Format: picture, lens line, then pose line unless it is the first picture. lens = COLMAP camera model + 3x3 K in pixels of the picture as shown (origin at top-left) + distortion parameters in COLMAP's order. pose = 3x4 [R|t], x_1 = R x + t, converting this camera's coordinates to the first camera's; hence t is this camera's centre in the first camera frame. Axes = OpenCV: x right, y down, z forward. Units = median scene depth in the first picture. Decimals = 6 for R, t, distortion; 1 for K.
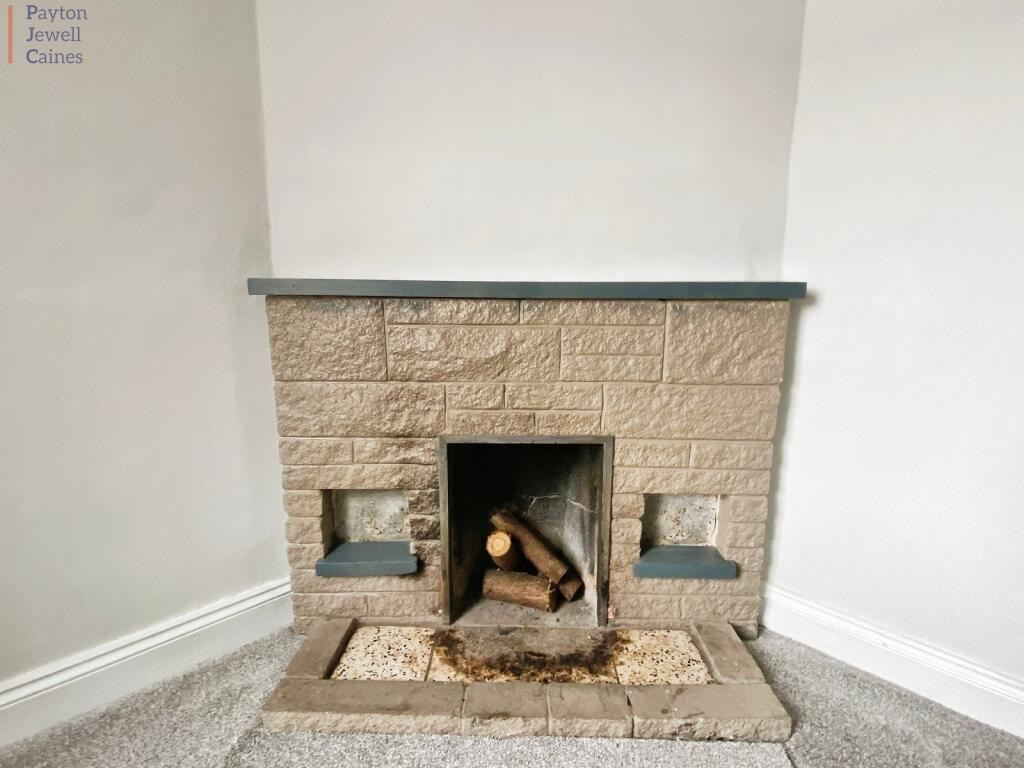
lens RADIAL K [[539.6, 0, 512.0], [0, 539.6, 384.0], [0, 0, 1]] dist [0.053779, -0.000081]
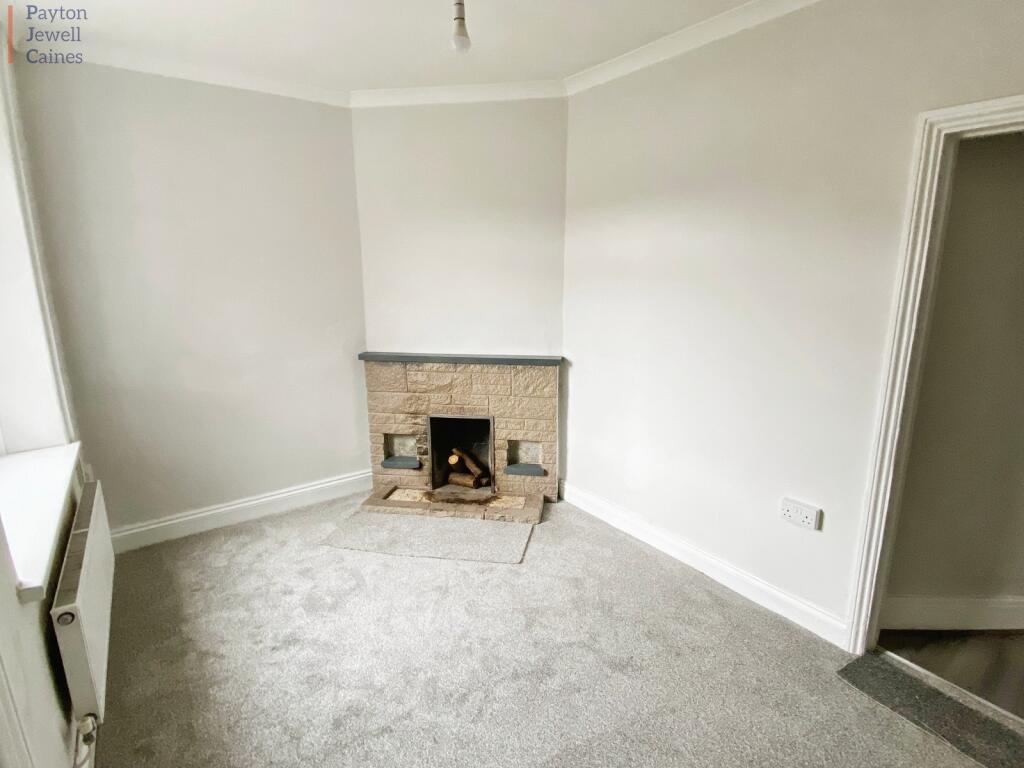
lens RADIAL K [[539.6, 0, 512.0], [0, 539.6, 384.0], [0, 0, 1]] dist [0.053779, -0.000081]
pose [[0.988883, 0.023954, -0.146752, 0.624236], [-0.020961, 0.999540, 0.021906, -0.109224], [0.147209, -0.018586, 0.988931, -1.446448]]
